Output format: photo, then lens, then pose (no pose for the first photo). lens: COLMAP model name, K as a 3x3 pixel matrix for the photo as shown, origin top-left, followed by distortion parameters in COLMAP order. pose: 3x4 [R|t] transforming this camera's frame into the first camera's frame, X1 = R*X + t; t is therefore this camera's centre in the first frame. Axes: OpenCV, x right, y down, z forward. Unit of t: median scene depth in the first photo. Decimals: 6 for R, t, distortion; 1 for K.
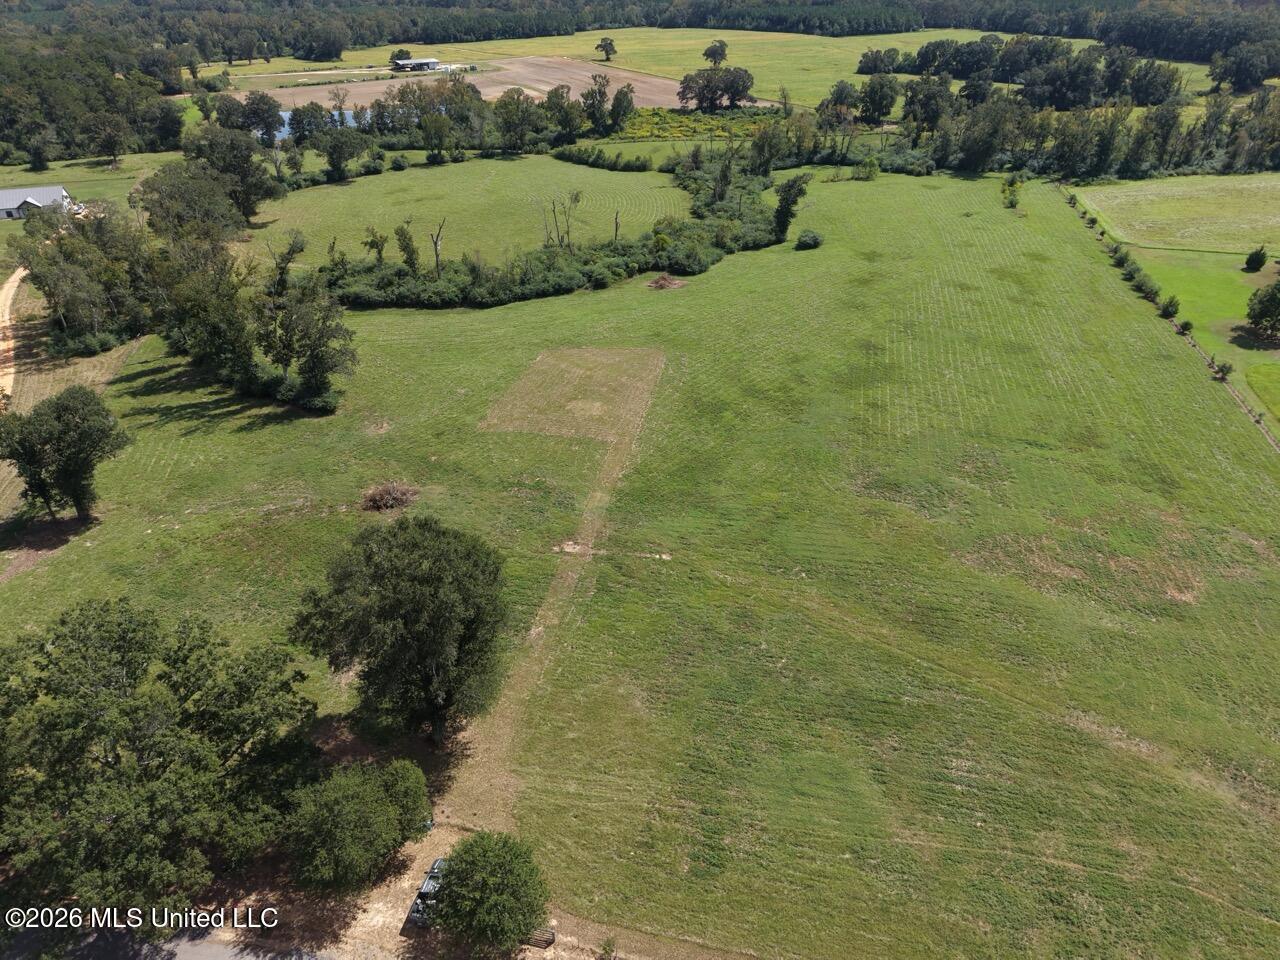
lens RADIAL K [[858.4, 0, 637.9], [0, 858.4, 480.3], [0, 0, 1]] dist [0.018004, -0.014441]
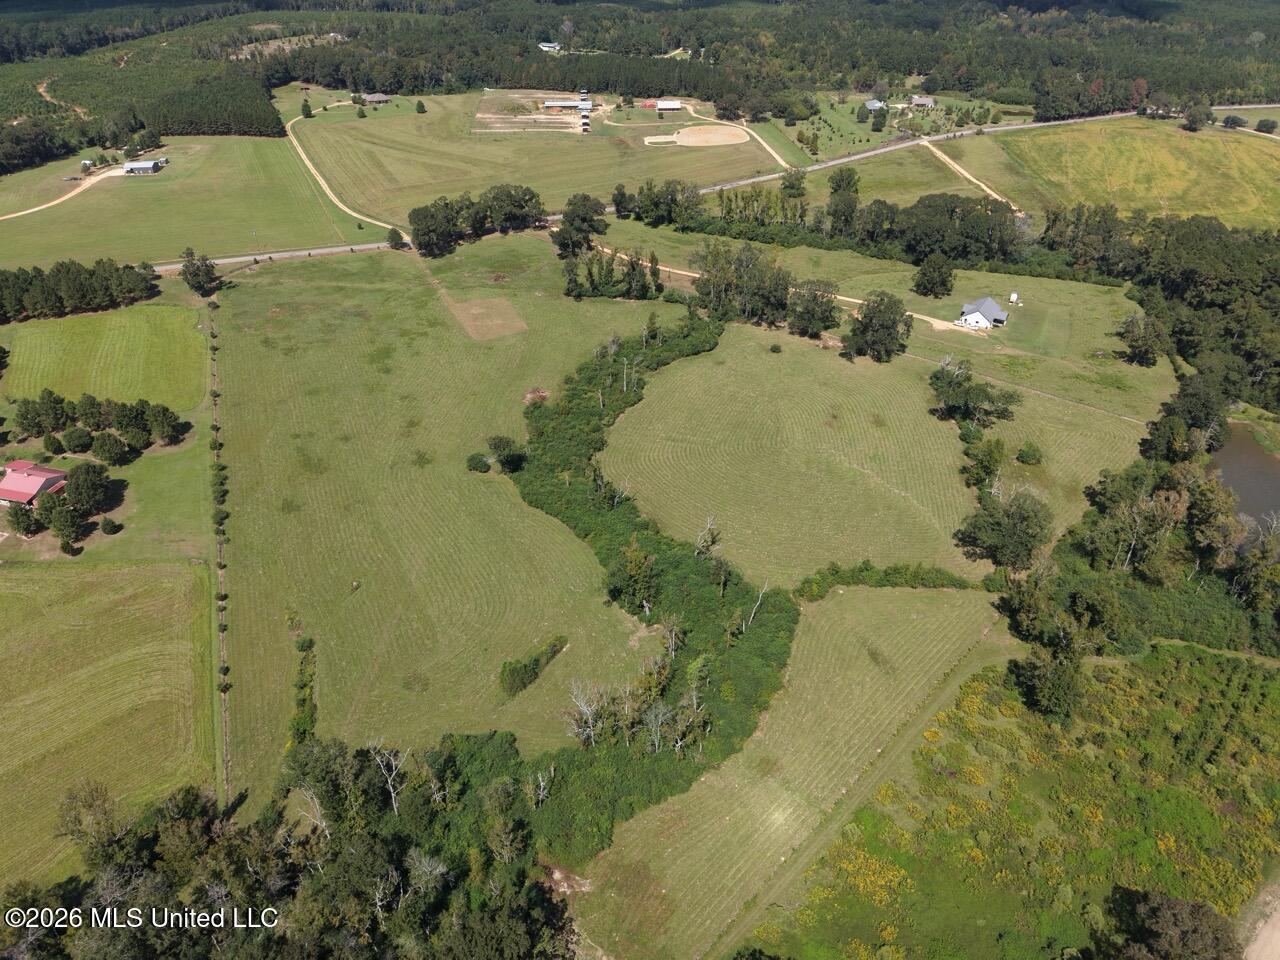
lens RADIAL K [[858.4, 0, 637.9], [0, 858.4, 480.3], [0, 0, 1]] dist [0.018004, -0.014441]
pose [[-0.806658, 0.338916, -0.484189, 0.526813], [-0.304057, 0.464536, 0.831718, -1.157735], [0.506806, 0.818133, -0.271672, 1.267225]]
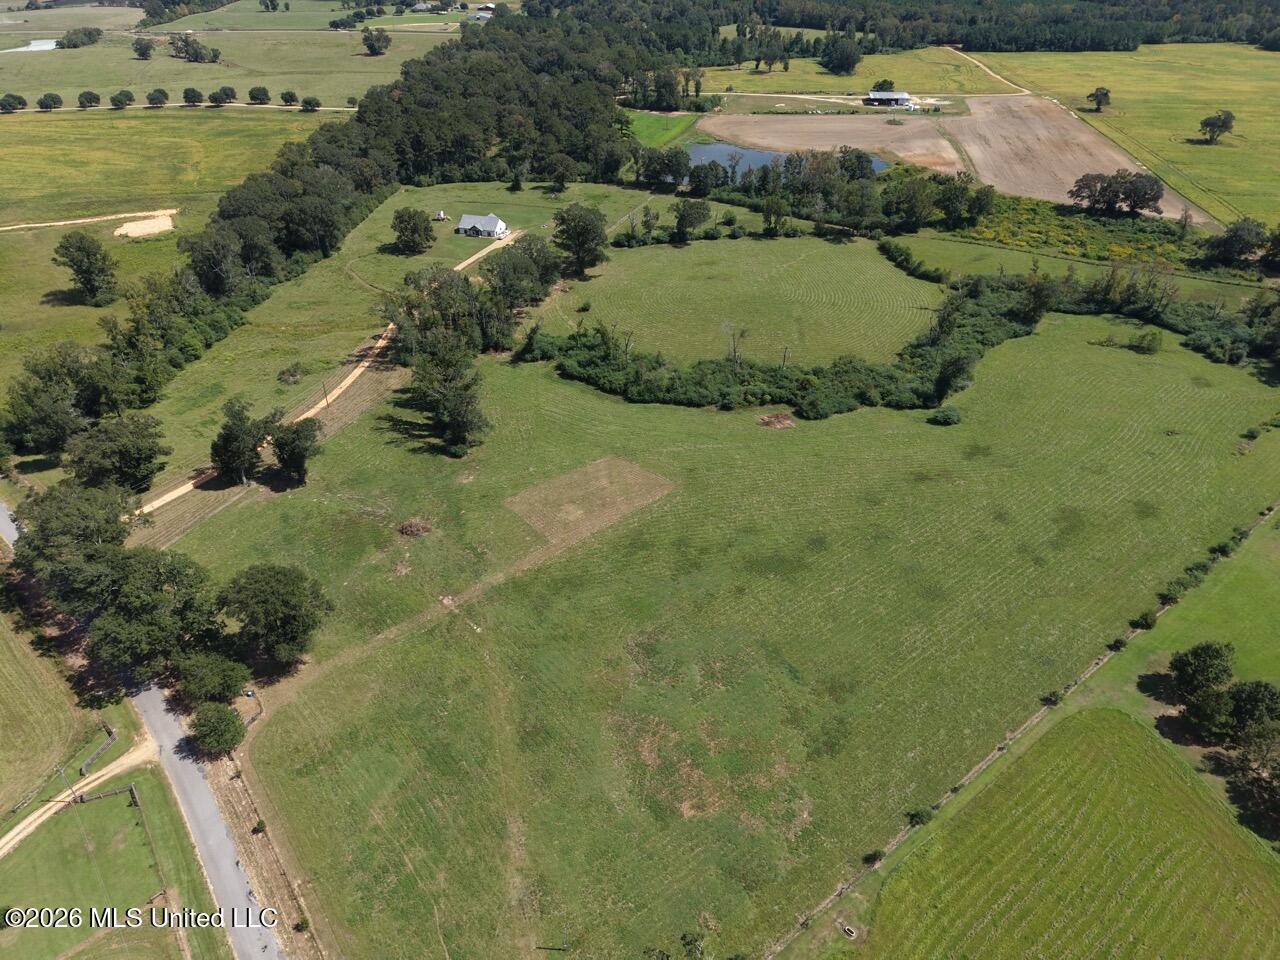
lens RADIAL K [[853.2, 0, 638.1], [0, 853.2, 485.4], [0, 0, 1]] dist [0.022313, -0.018921]
pose [[0.789599, 0.354850, -0.500615, 0.402757], [-0.316868, 0.934433, 0.162570, -0.216348], [0.525479, 0.030263, 0.850268, -0.107019]]
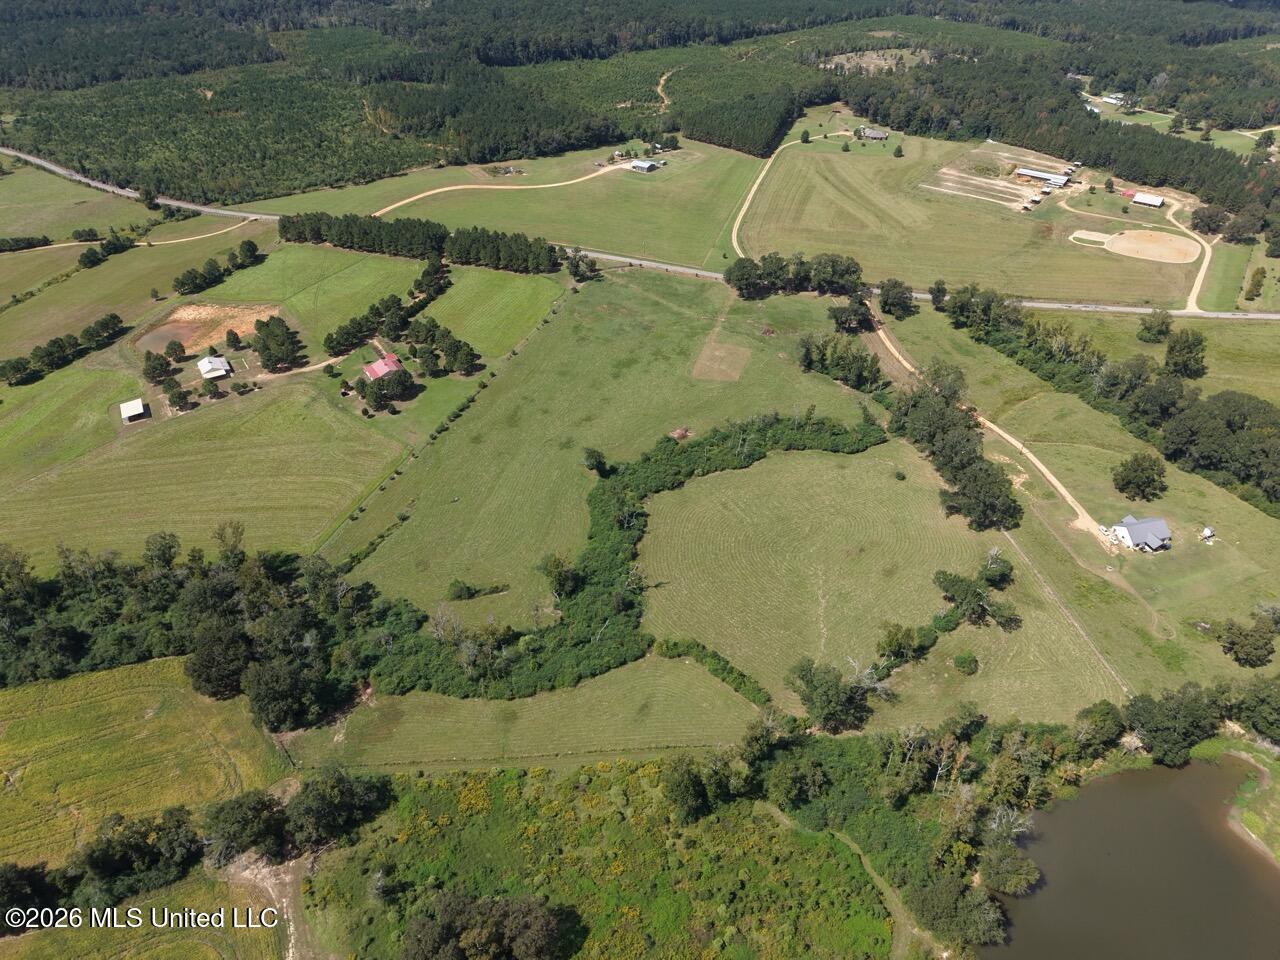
lens RADIAL K [[853.2, 0, 638.1], [0, 853.2, 485.4], [0, 0, 1]] dist [0.022313, -0.018921]
pose [[-0.993542, -0.063009, 0.094360, -0.045074], [0.064292, 0.372616, 0.925756, -1.551413], [-0.093491, 0.925844, -0.366159, 1.424162]]
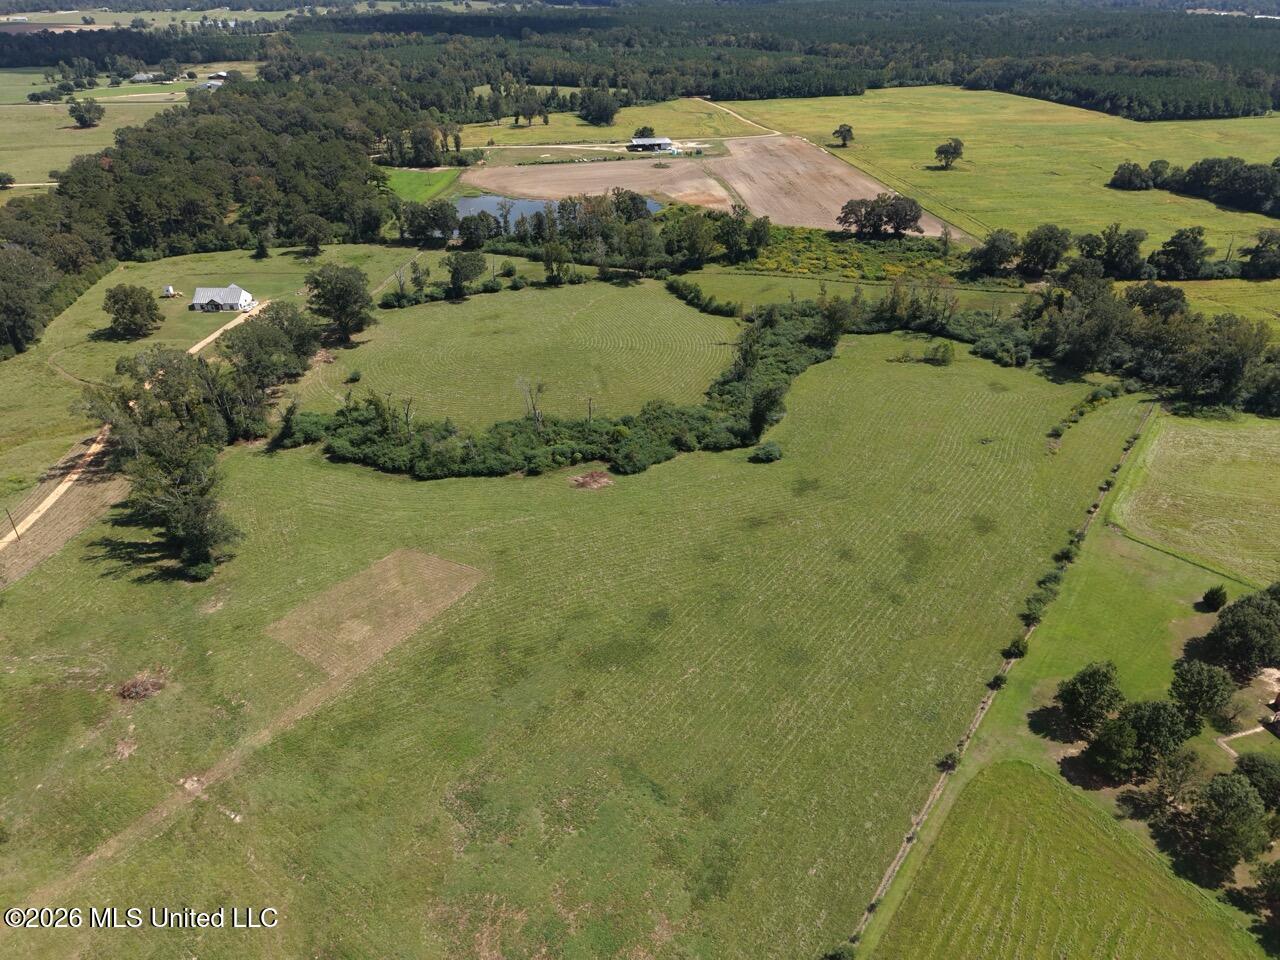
lens RADIAL K [[858.4, 0, 637.9], [0, 858.4, 480.3], [0, 0, 1]] dist [0.018004, -0.014441]
pose [[0.918979, 0.204438, -0.337169, 0.351312], [-0.203743, 0.978292, 0.037857, -0.219845], [0.337589, 0.033906, 0.940683, -0.000068]]
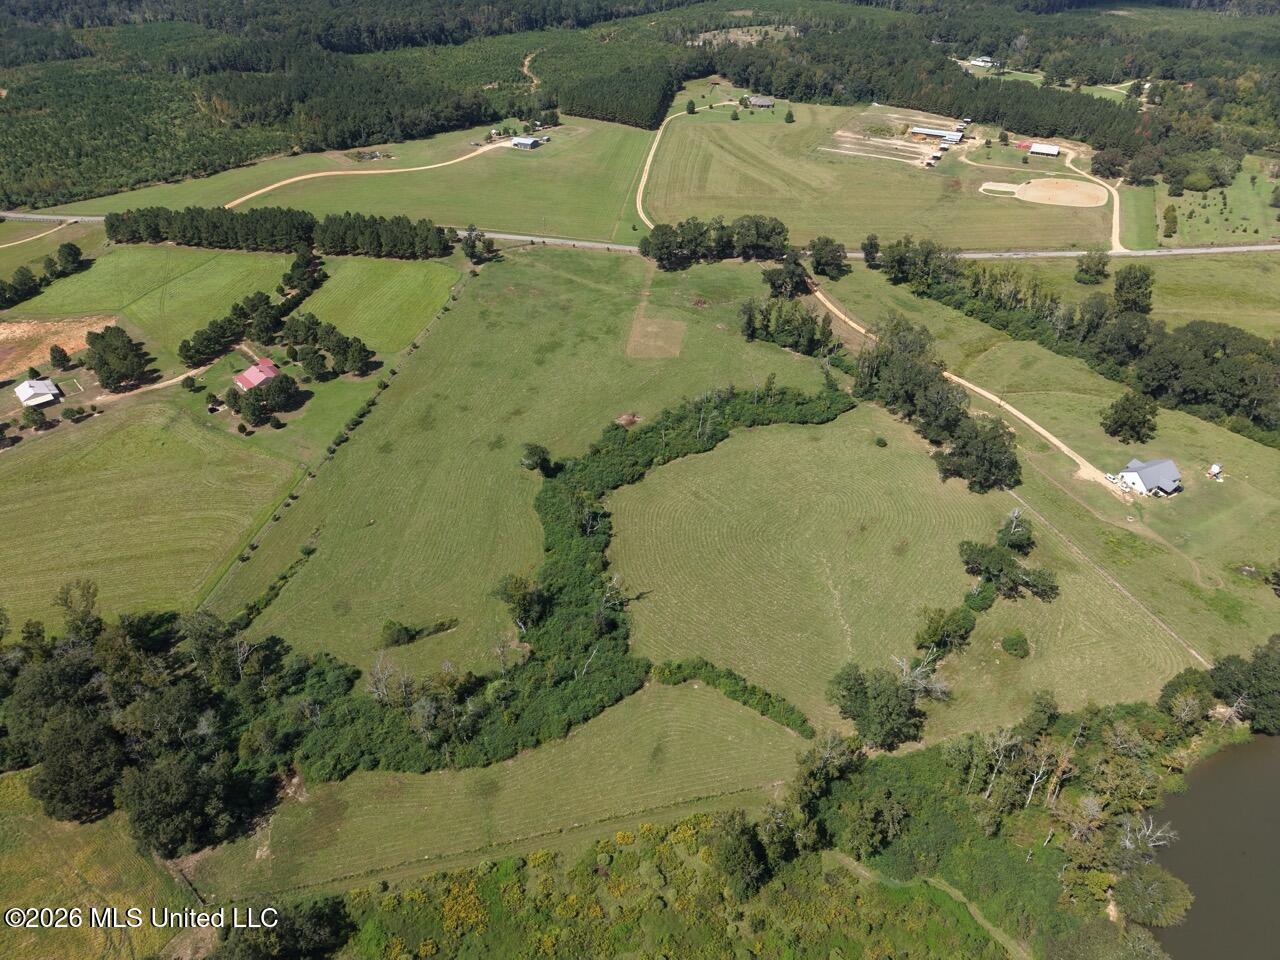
lens RADIAL K [[853.2, 0, 638.1], [0, 853.2, 485.4], [0, 0, 1]] dist [0.022313, -0.018921]
pose [[-0.998326, 0.039541, -0.042201, 0.071172], [-0.024144, 0.378121, 0.925441, -1.356196], [0.052550, 0.924911, -0.376534, 1.366411]]
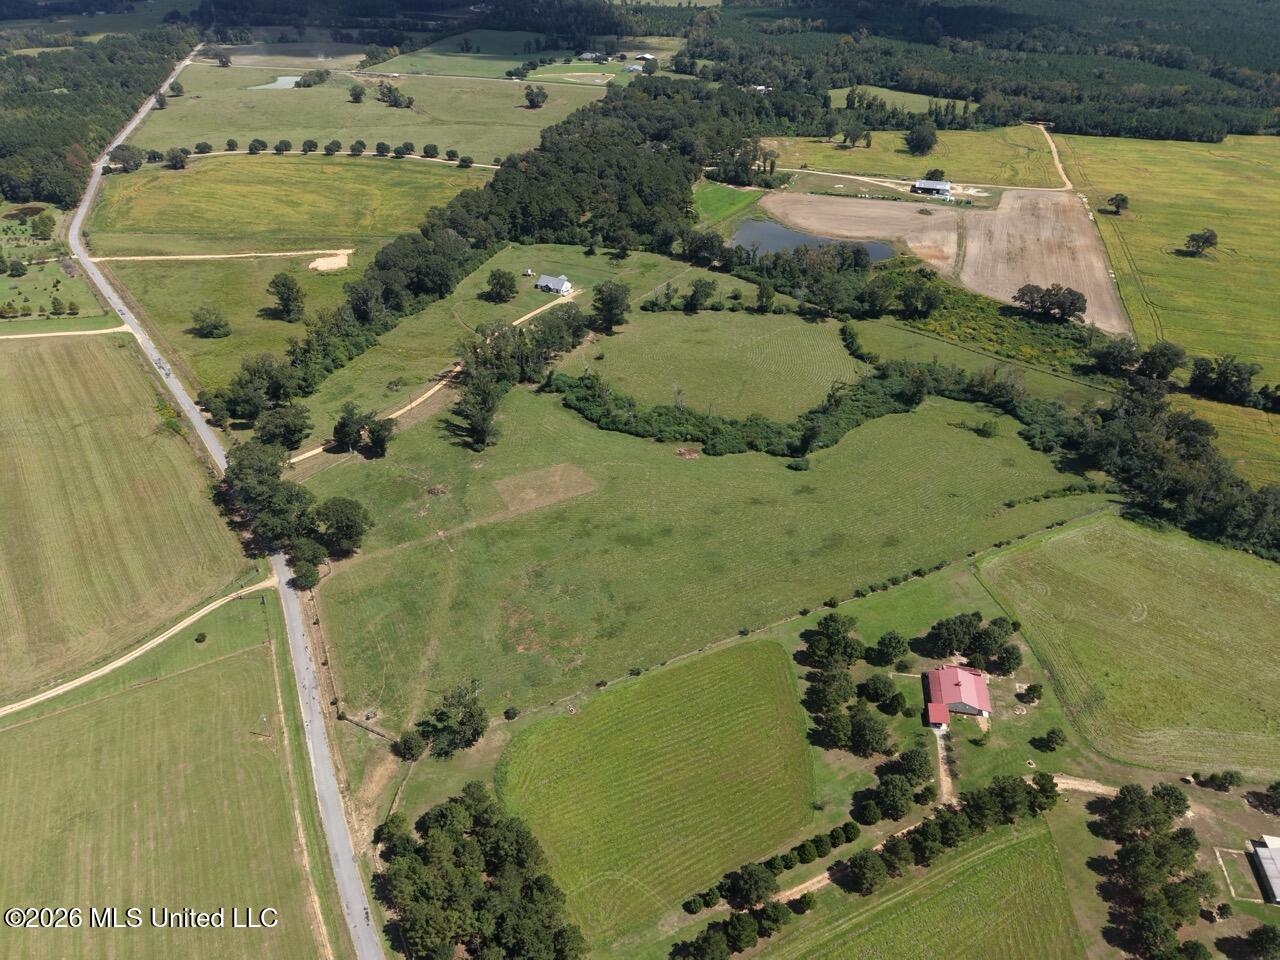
lens RADIAL K [[851.8, 0, 640.0], [0, 851.8, 480.0], [0, 0, 1]] dist [0.051504, -0.063063]
pose [[0.641558, 0.447135, -0.623276, 0.878750], [-0.402869, 0.887861, 0.222261, -0.421705], [0.652763, 0.108506, 0.749752, -0.336181]]
